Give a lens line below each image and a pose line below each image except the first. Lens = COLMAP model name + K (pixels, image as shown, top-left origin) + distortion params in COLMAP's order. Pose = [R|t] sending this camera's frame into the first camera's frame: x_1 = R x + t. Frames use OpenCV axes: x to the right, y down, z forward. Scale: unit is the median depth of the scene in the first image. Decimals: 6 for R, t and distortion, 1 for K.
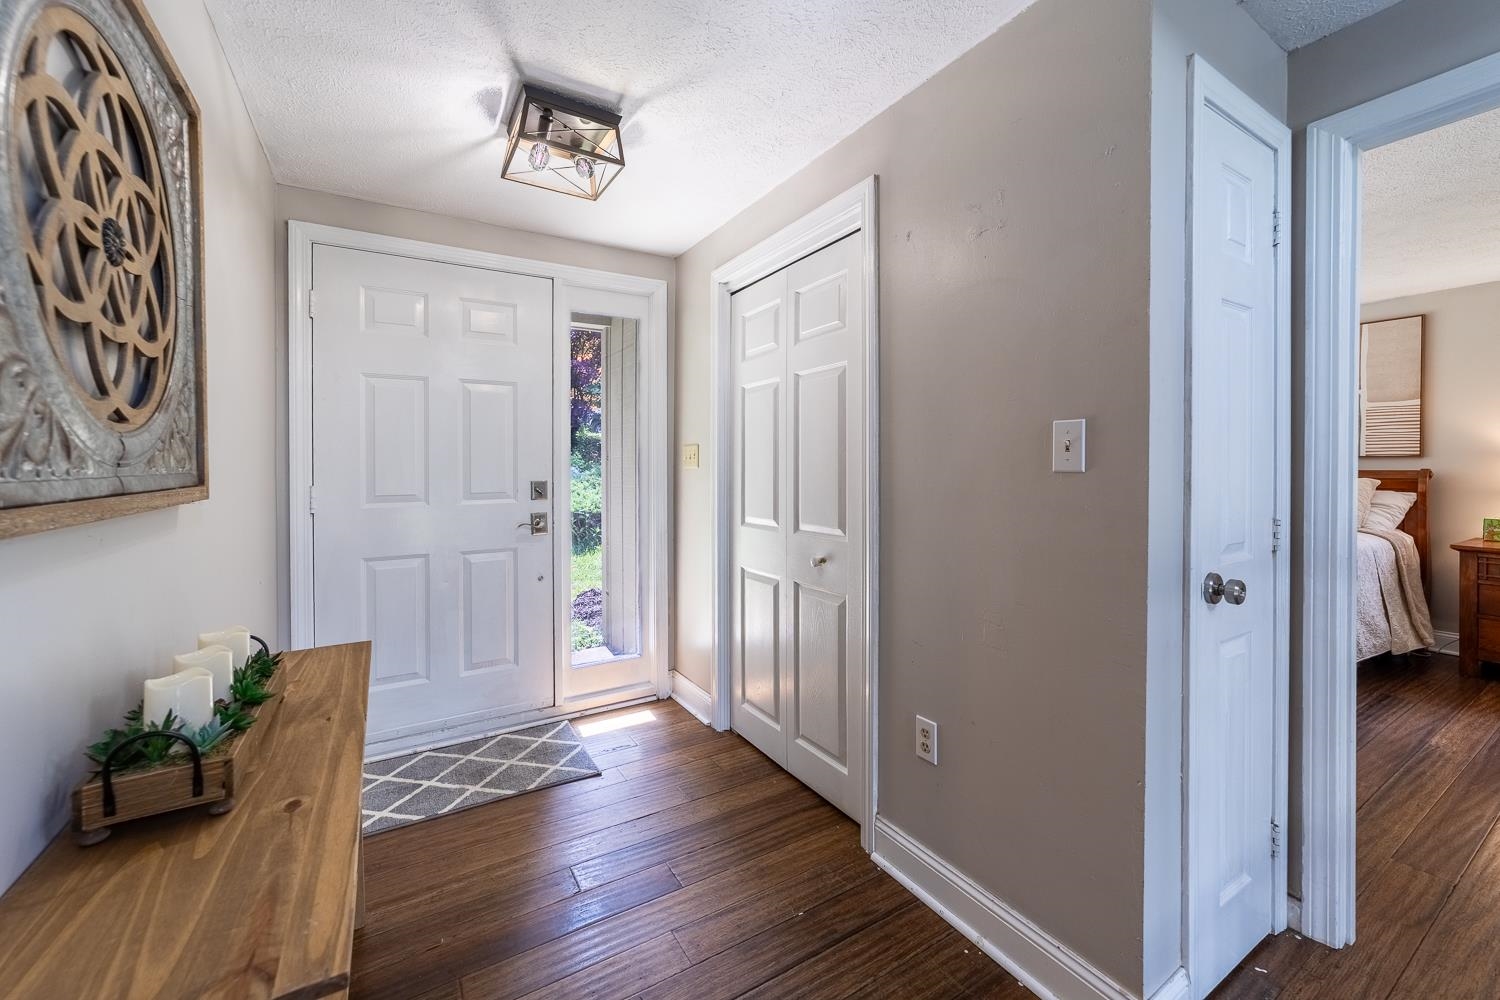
lens RADIAL K [[584.6, 0, 718.8], [0, 584.6, 464.7], [0, 0, 1]] dist [-0.003085, 0.000069]
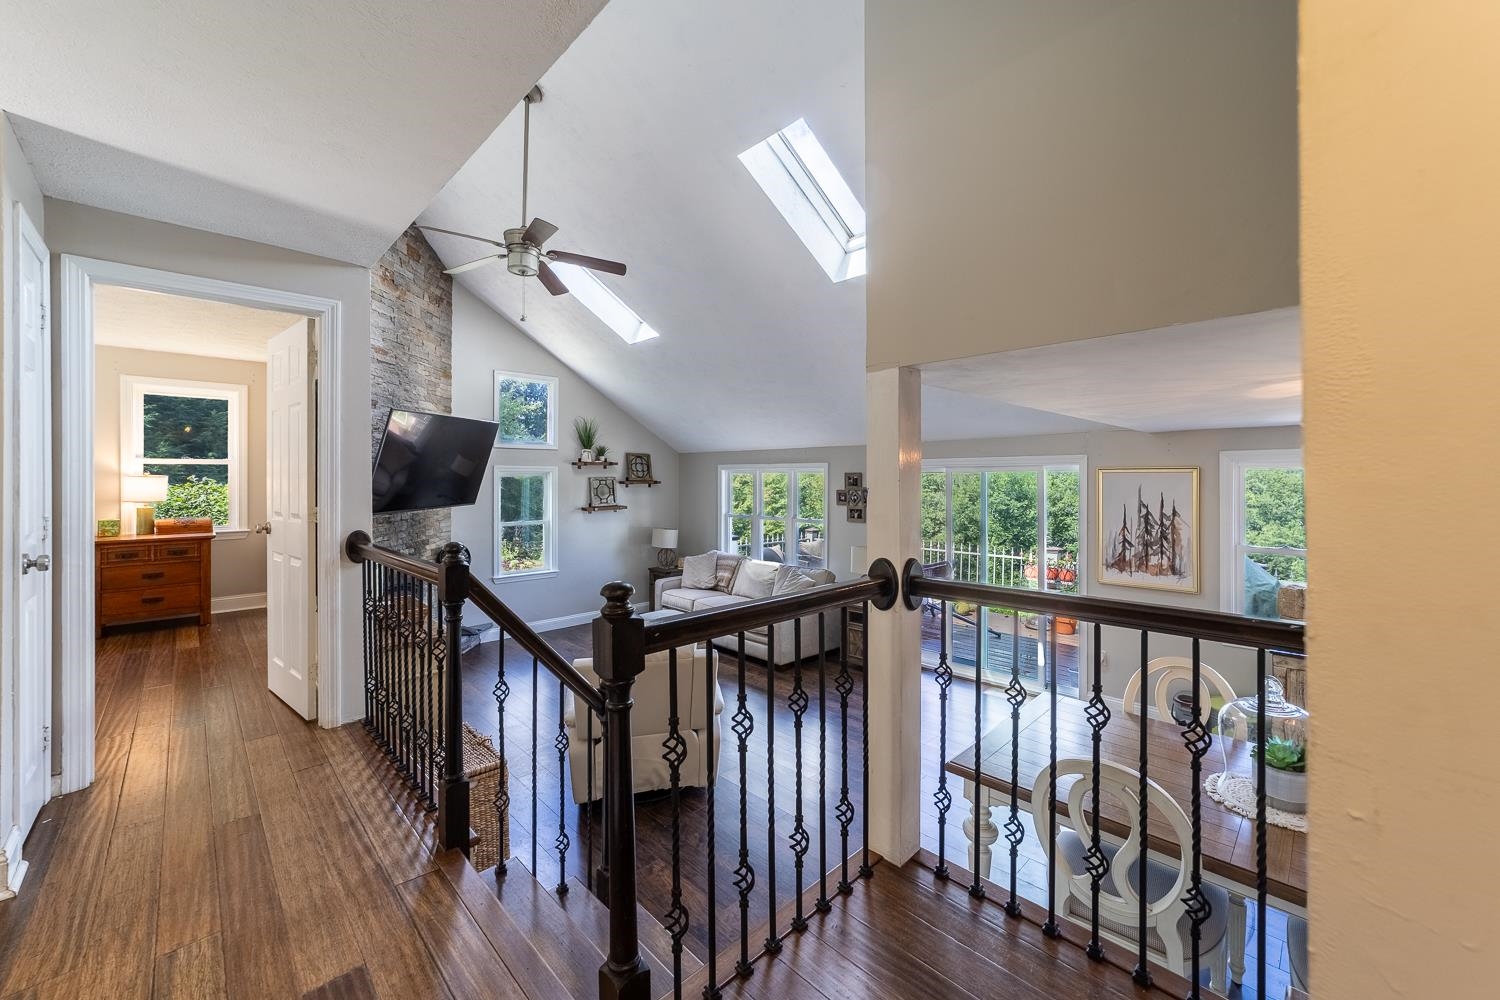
lens RADIAL K [[592.0, 0, 747.2], [0, 592.0, 480.9], [0, 0, 1]] dist [-0.006865, 0.000248]
pose [[-0.235369, -0.002099, 0.971904, -0.622200], [0.003719, 0.999988, 0.003061, 0.003383], [-0.971899, 0.004335, -0.235359, -0.255595]]
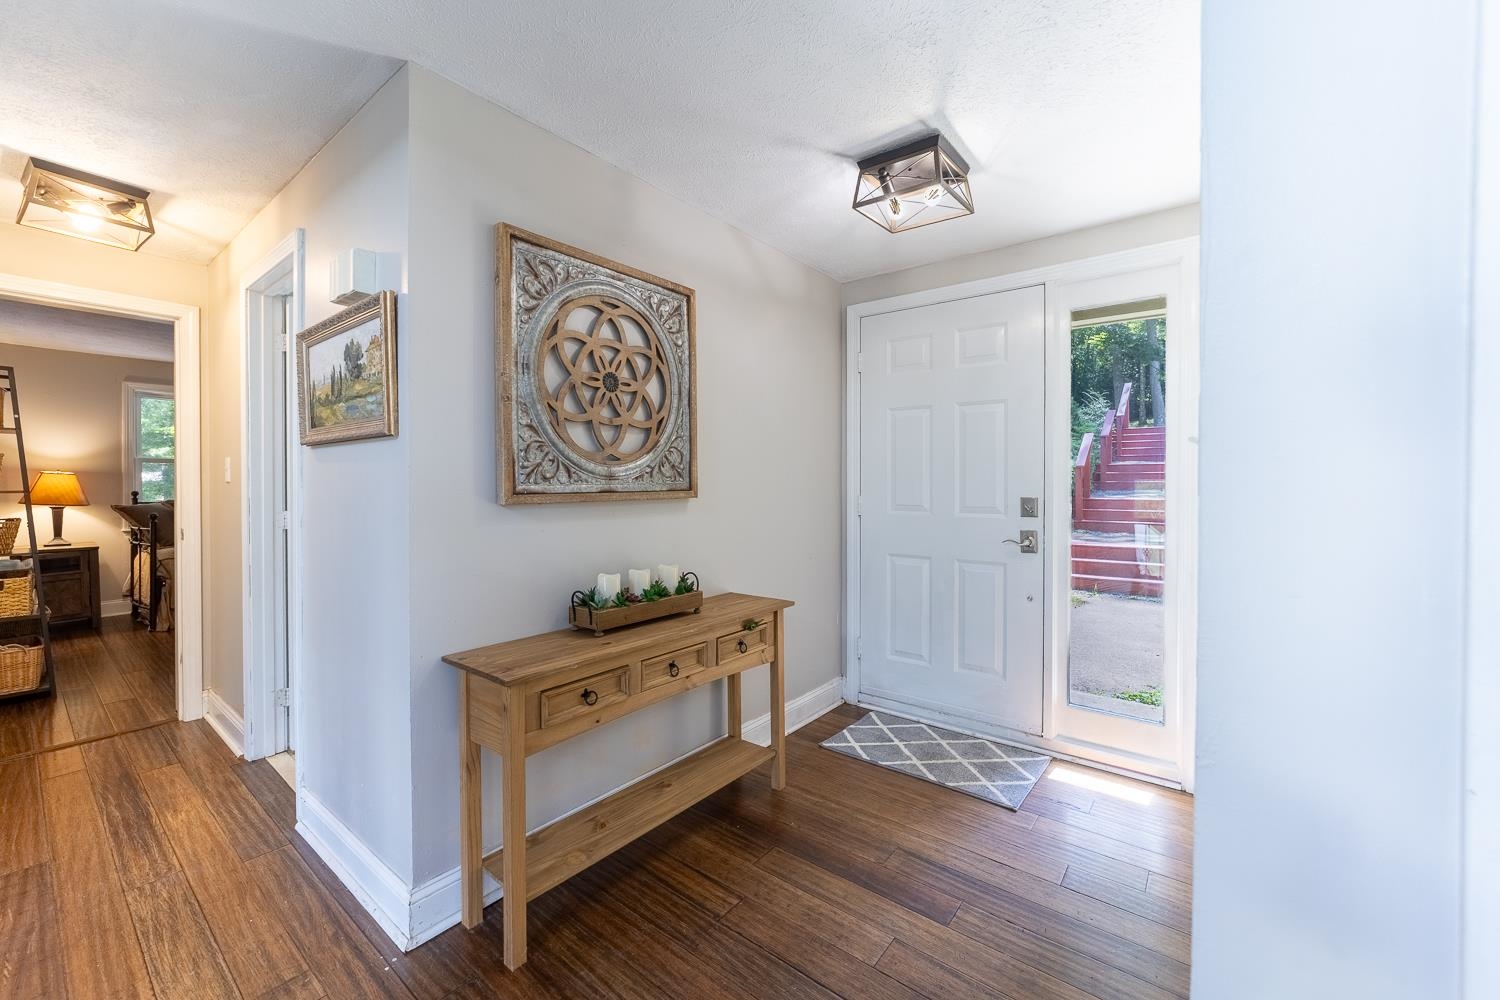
lens RADIAL K [[592.0, 0, 747.2], [0, 592.0, 480.9], [0, 0, 1]] dist [-0.006865, 0.000248]
pose [[0.371335, 0.004766, -0.928487, 0.530075], [-0.004019, 0.999986, 0.003526, -0.001568], [0.928490, 0.002422, 0.371348, 0.255063]]
